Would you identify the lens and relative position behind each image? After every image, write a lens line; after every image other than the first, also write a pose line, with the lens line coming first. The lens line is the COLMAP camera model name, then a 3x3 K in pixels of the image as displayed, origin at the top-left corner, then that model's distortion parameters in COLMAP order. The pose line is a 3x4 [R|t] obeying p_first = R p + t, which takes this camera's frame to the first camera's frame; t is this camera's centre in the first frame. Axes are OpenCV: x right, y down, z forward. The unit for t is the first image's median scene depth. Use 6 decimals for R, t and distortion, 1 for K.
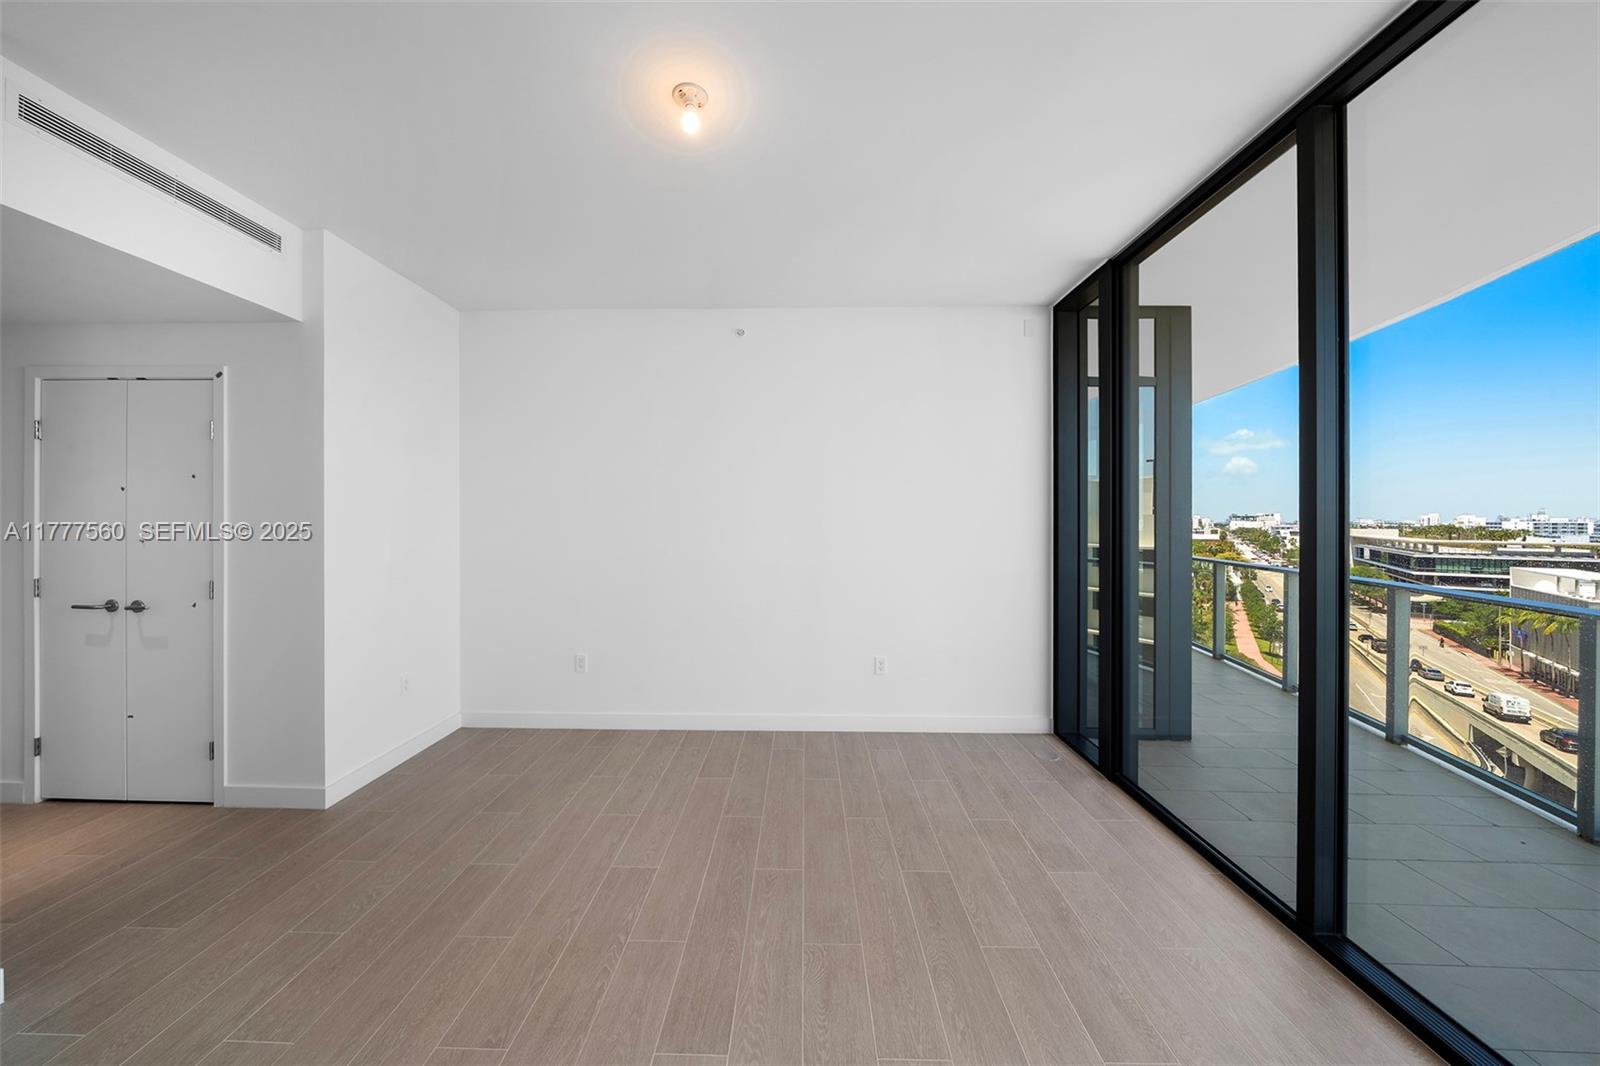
lens RADIAL K [[554.2, 0, 775.2], [0, 554.2, 517.5], [0, 0, 1]] dist [-0.015261, 0.000864]
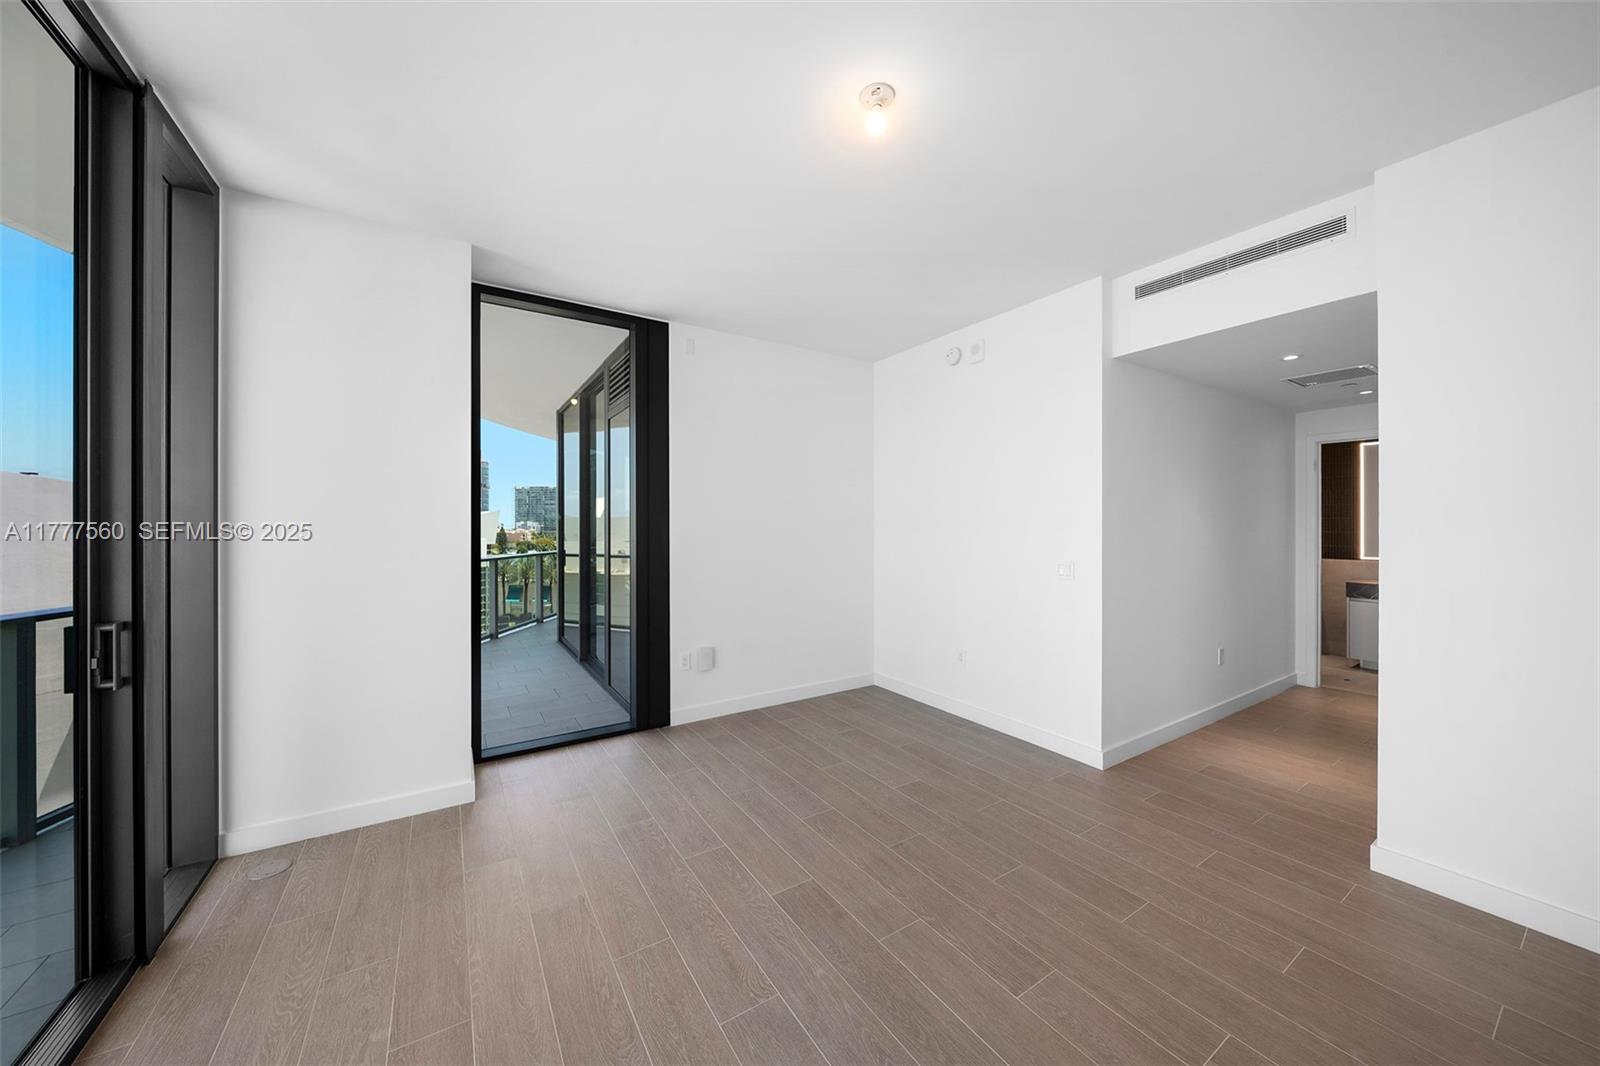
lens RADIAL K [[554.2, 0, 799.0], [0, 554.2, 529.3], [0, 0, 1]] dist [-0.015261, 0.000864]
pose [[-0.813883, 0.003526, -0.581018, 0.540235], [0.001156, 0.999989, 0.004449, 0.015467], [0.581028, 0.002949, -0.813878, 1.740901]]
